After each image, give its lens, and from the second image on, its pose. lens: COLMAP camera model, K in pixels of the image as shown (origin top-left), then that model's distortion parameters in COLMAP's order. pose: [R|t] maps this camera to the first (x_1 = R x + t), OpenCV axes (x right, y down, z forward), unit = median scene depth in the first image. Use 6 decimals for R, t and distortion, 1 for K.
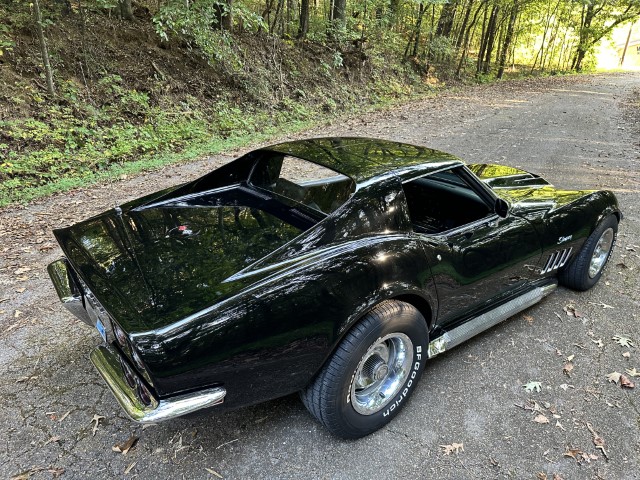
lens RADIAL K [[443.3, 0, 320.0], [0, 443.3, 240.0], [0, 0, 1]] dist [-0.005175, -0.001749]
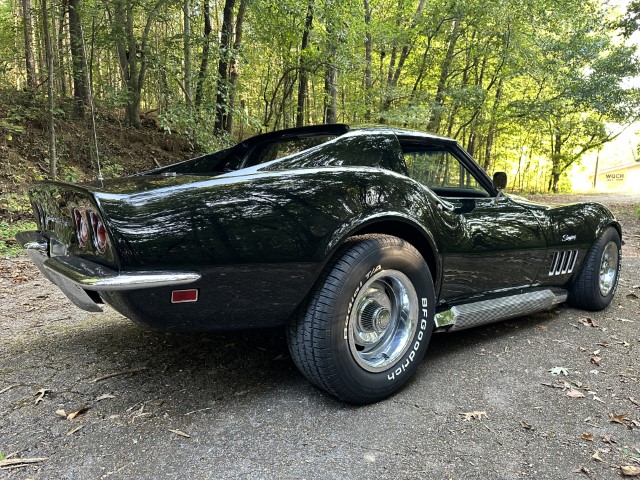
lens RADIAL K [[444.1, 0, 320.0], [0, 444.1, 240.0], [0, 0, 1]] dist [0.011934, -0.021236]
pose [[0.999885, -0.000651, 0.015136, 0.001145], [0.004656, 0.963932, -0.266107, 0.217239], [-0.014417, 0.266147, 0.963825, 0.070161]]
